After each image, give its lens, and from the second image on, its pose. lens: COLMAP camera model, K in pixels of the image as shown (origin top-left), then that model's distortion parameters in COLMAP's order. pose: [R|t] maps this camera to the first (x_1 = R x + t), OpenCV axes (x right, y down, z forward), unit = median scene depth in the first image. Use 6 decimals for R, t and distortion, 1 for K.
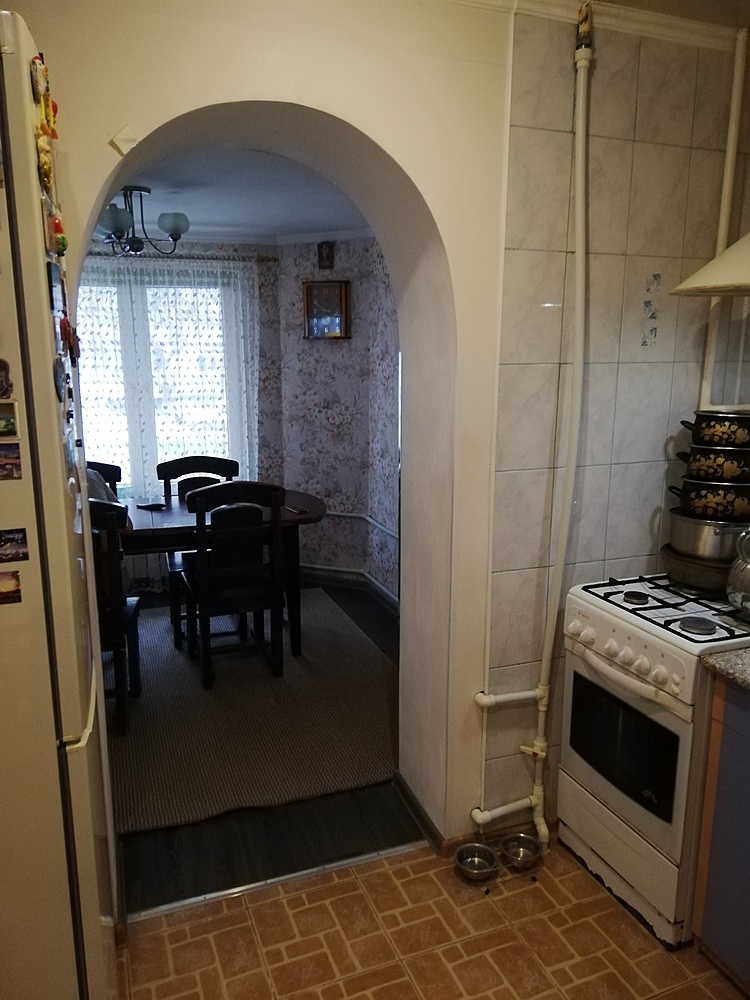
lens RADIAL K [[748.9, 0, 374.9], [0, 748.9, 498.1], [0, 0, 1]] dist [0.044402, -0.052334]
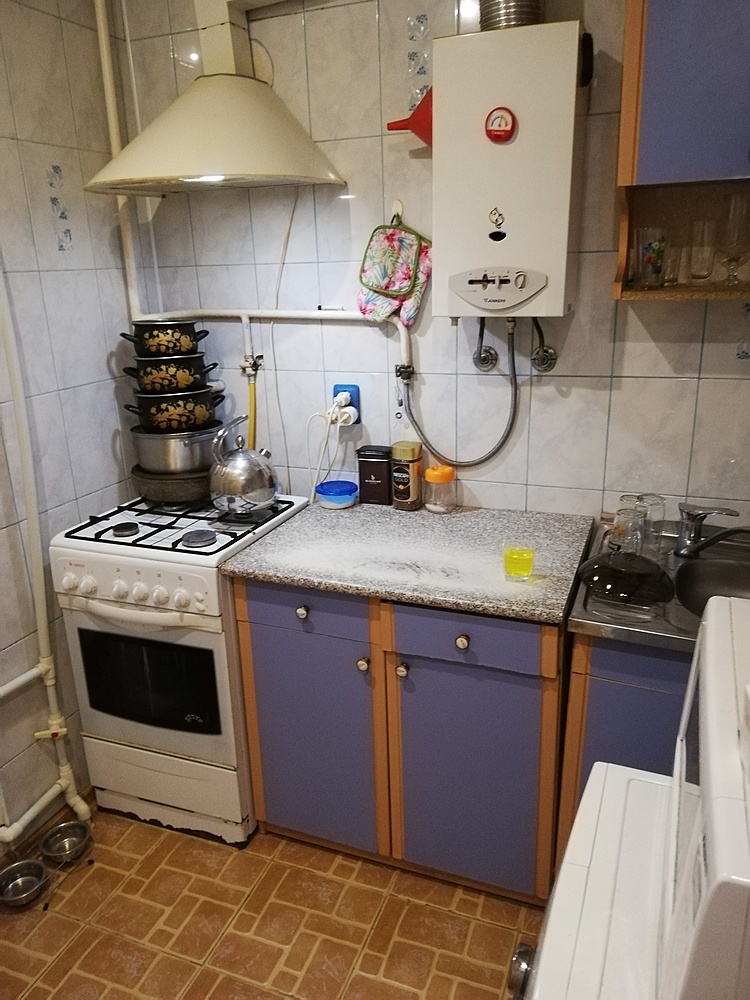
lens RADIAL K [[748.9, 0, 378.6], [0, 748.9, 501.4], [0, 0, 1]] dist [0.044402, -0.052334]
pose [[0.679804, -0.245290, 0.691158, -0.071634], [0.175130, 0.969440, 0.171798, -0.005798], [-0.712177, 0.004253, 0.701987, 0.122762]]
